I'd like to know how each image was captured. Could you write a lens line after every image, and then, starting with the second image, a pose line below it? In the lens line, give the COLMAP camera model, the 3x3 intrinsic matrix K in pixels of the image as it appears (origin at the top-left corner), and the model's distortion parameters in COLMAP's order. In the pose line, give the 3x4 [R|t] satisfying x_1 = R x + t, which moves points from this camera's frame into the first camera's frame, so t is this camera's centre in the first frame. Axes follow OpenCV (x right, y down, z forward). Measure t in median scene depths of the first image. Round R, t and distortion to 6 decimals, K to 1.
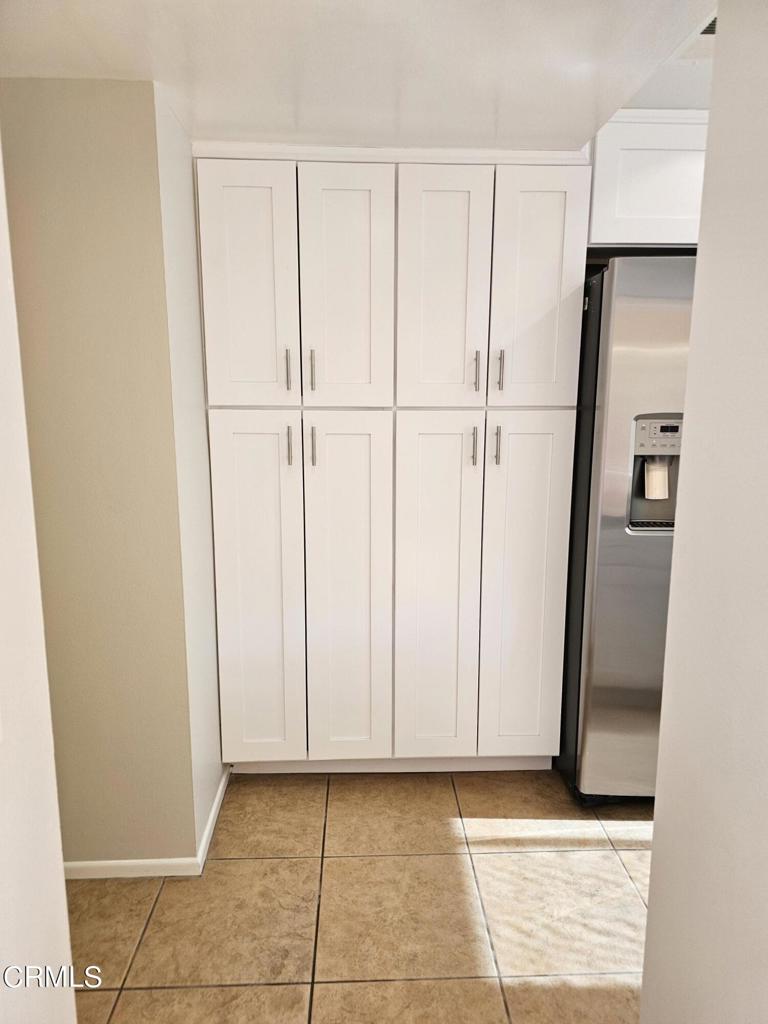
lens RADIAL K [[686.9, 0, 379.7], [0, 686.9, 512.8], [0, 0, 1]] dist [0.053913, -0.041561]
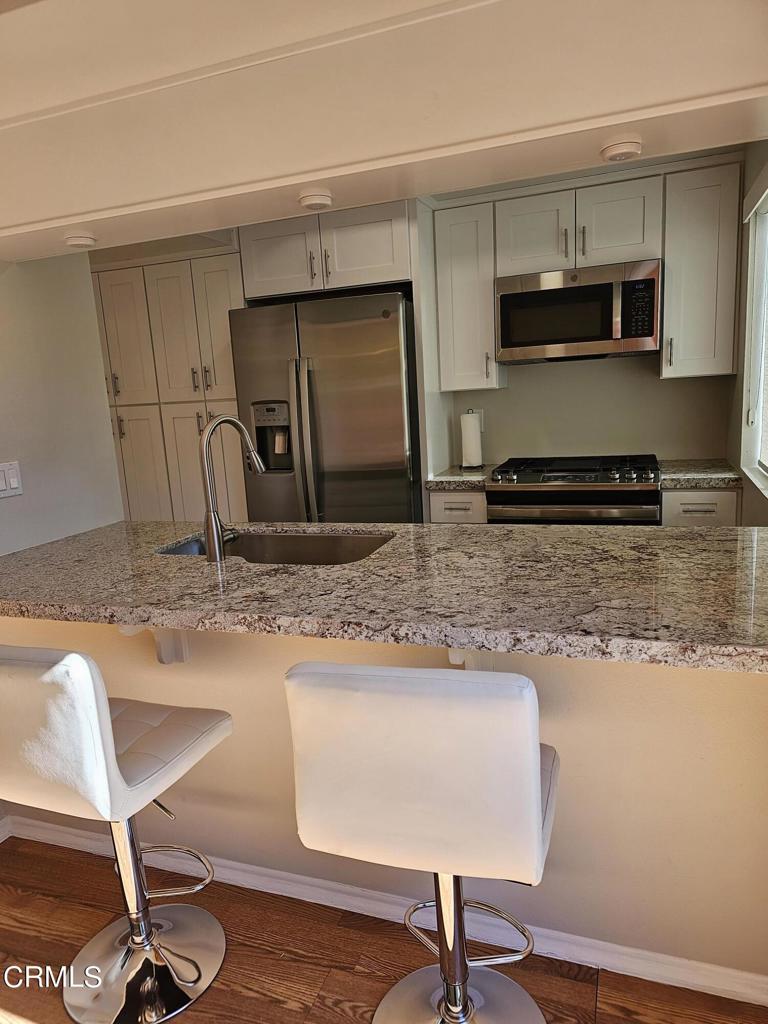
lens RADIAL K [[686.9, 0, 379.7], [0, 686.9, 512.8], [0, 0, 1]] dist [0.053913, -0.041561]
pose [[0.922340, 0.009791, -0.386256, 1.203171], [-0.005970, 0.999921, 0.011089, 0.095965], [0.386334, -0.007922, 0.922325, -0.376269]]
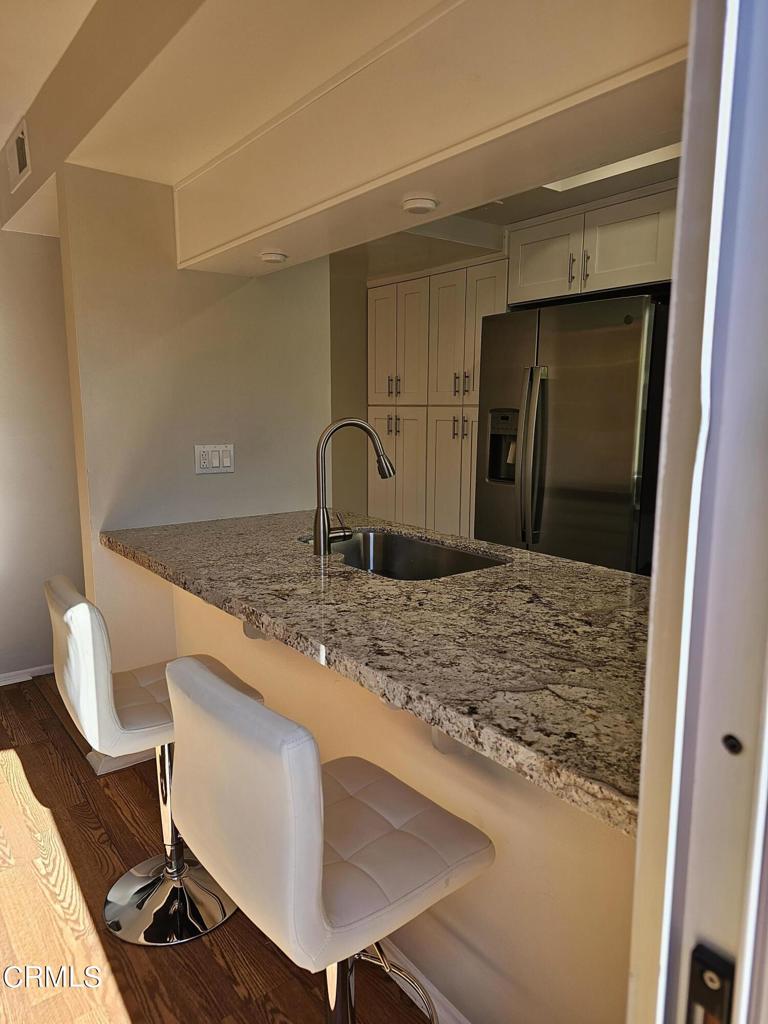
lens RADIAL K [[684.4, 0, 382.8], [0, 684.4, 508.1], [0, 0, 1]] dist [0.057637, -0.046820]
pose [[0.583368, 0.121364, -0.803089, 1.446546], [-0.148906, 0.987995, 0.041141, 0.056986], [0.798442, 0.095584, 0.594437, -0.137361]]
